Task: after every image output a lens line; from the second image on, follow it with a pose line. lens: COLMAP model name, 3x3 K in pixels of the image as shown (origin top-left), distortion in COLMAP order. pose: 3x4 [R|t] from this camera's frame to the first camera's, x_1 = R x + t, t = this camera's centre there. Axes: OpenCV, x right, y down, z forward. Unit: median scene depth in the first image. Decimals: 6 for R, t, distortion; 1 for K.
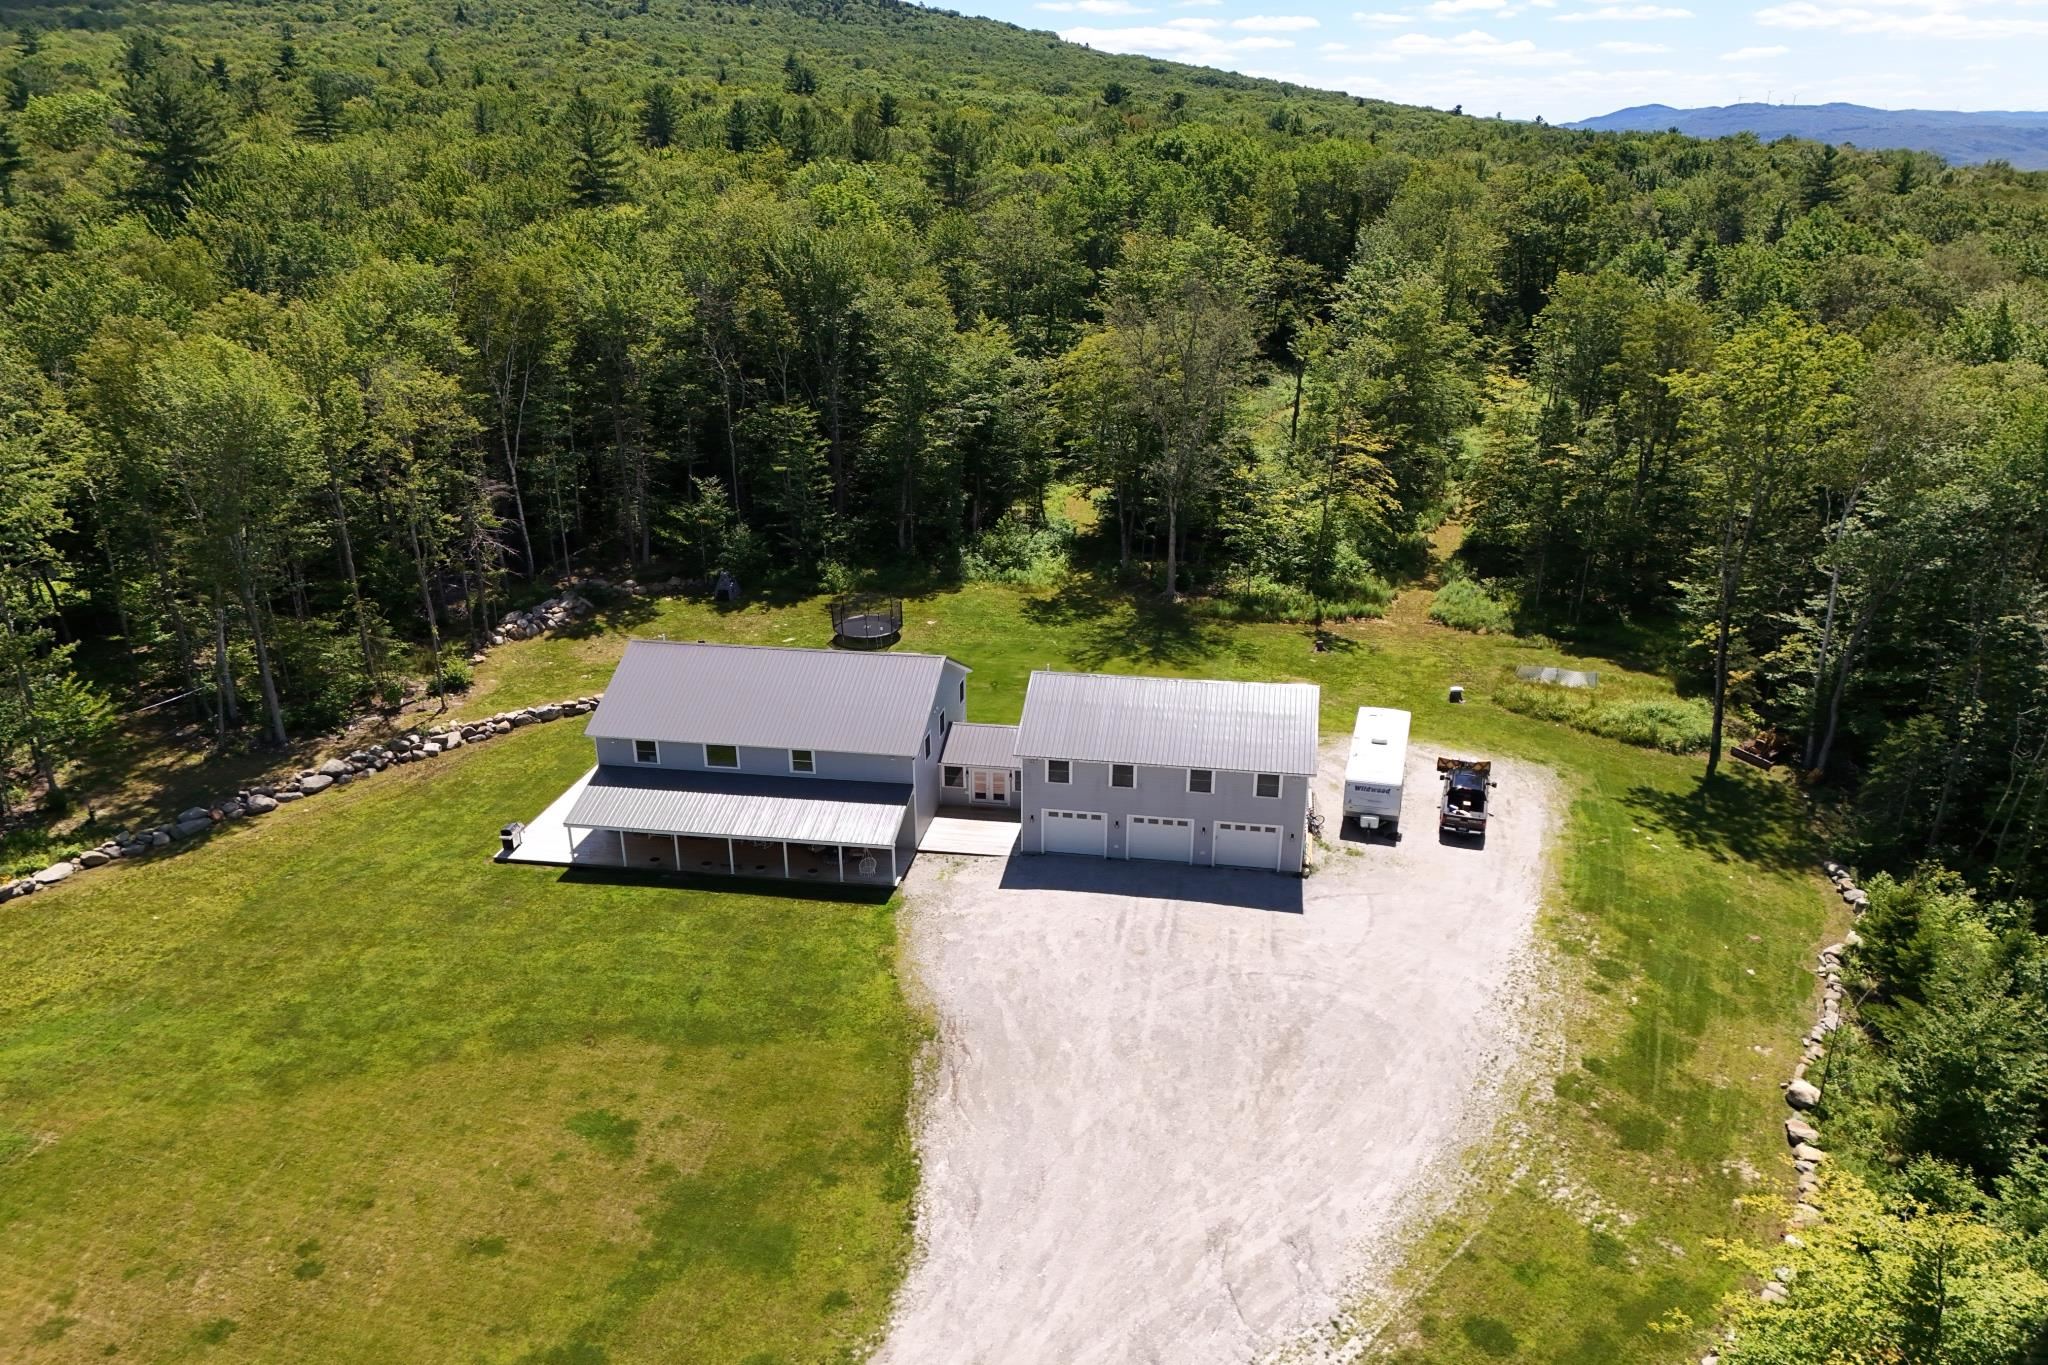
lens RADIAL K [[1484.8, 0, 1020.4], [0, 1484.8, 724.7], [0, 0, 1]] dist [0.047352, -0.004073]
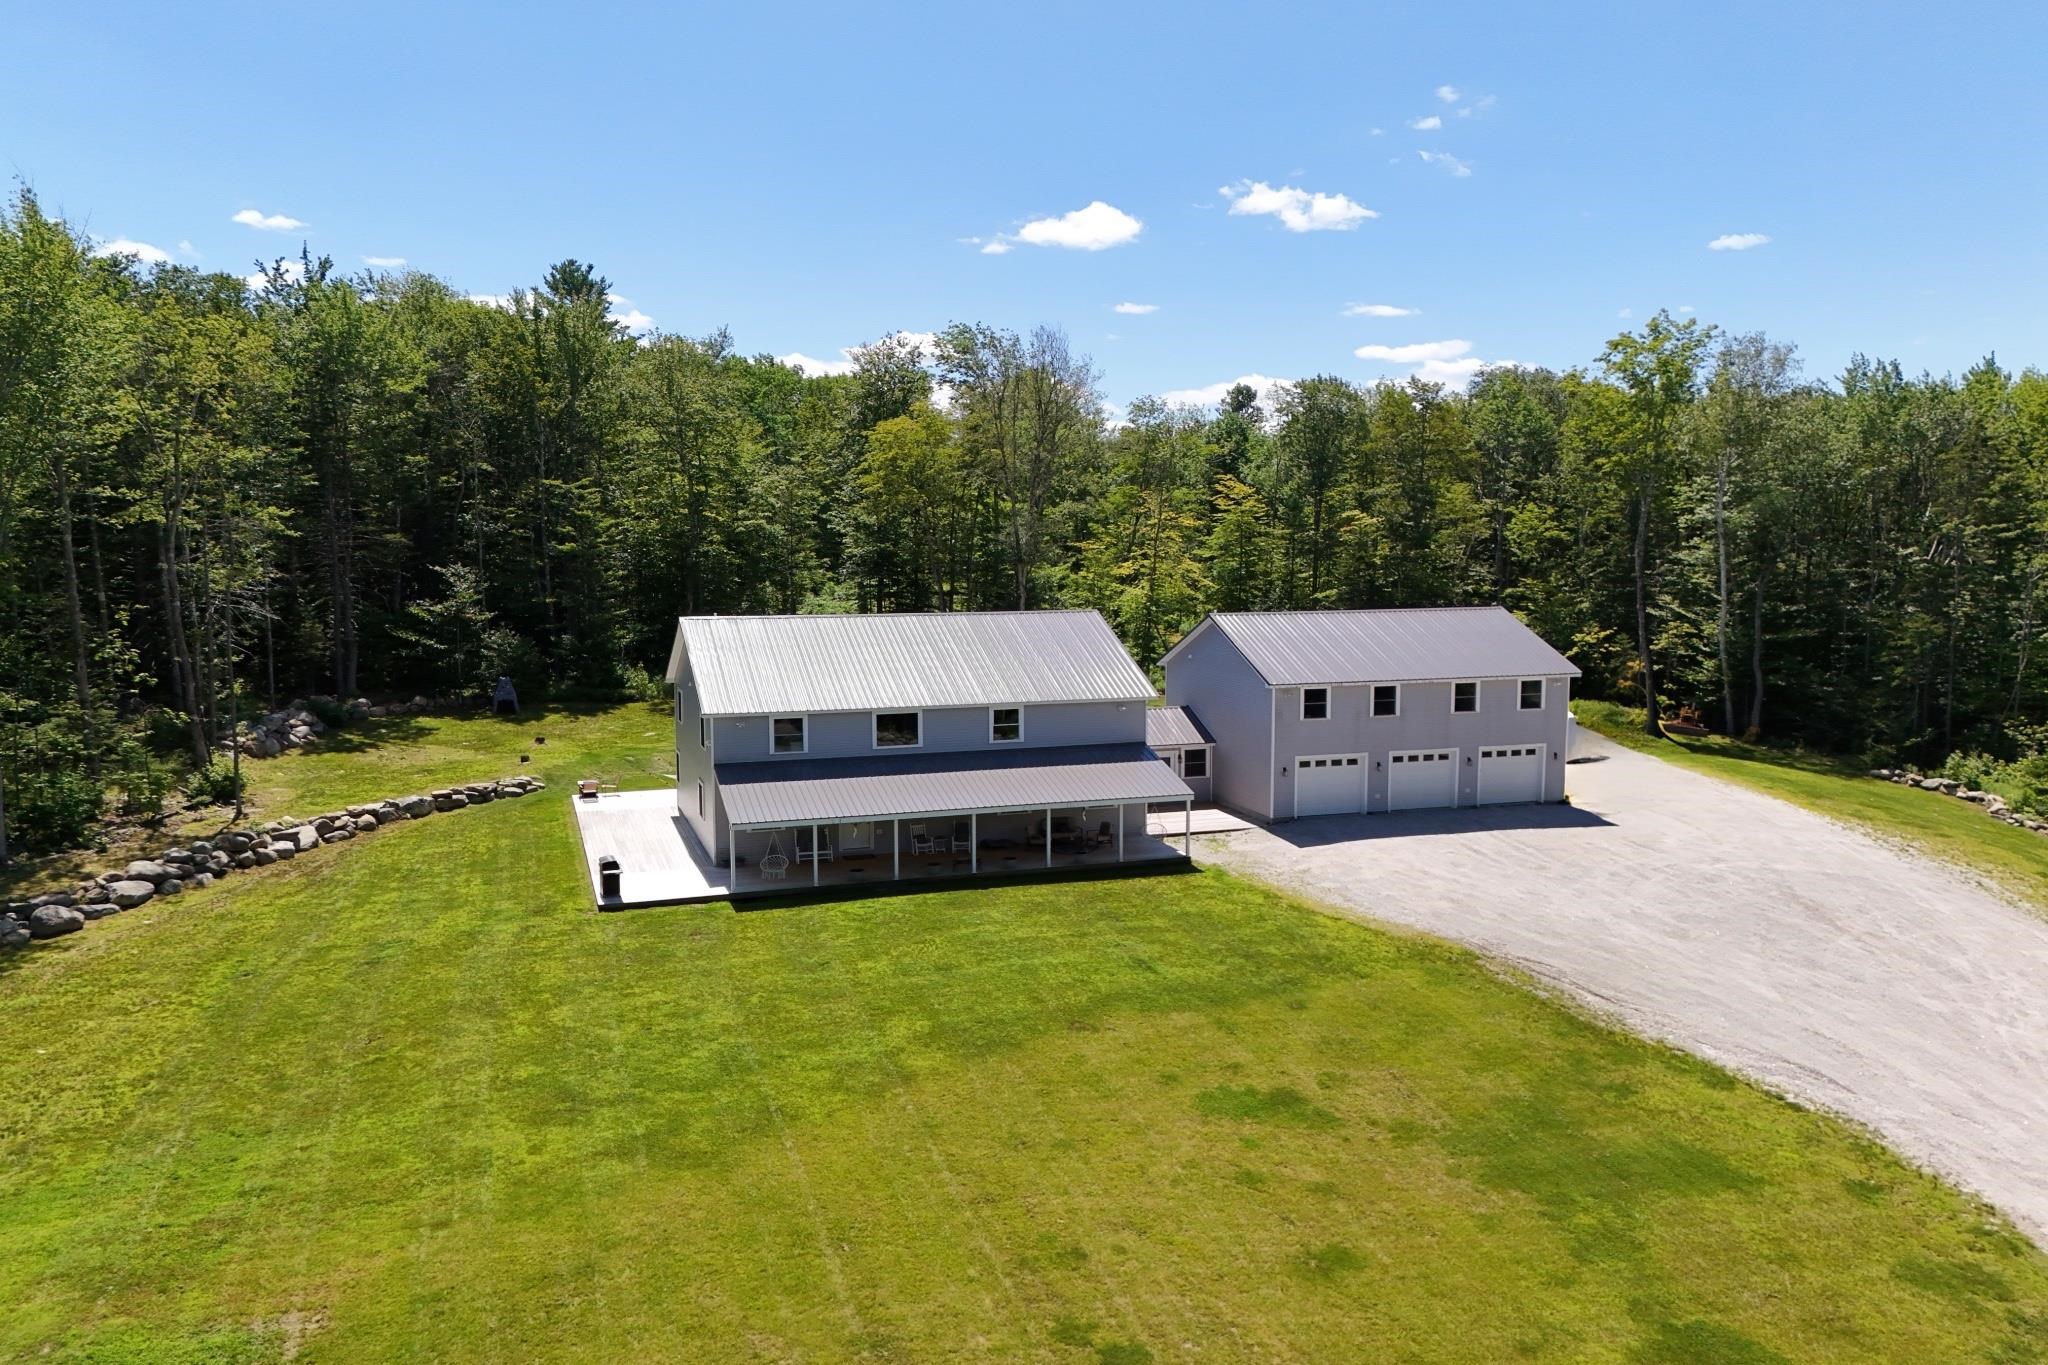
lens RADIAL K [[1499.4, 0, 1024.0], [0, 1499.4, 682.5], [0, 0, 1]] dist [0.065630, -0.054373]
pose [[0.884341, -0.052441, 0.463887, -0.445742], [0.173466, 0.959439, -0.222230, 0.158016], [-0.433417, 0.276996, 0.857568, 0.325155]]
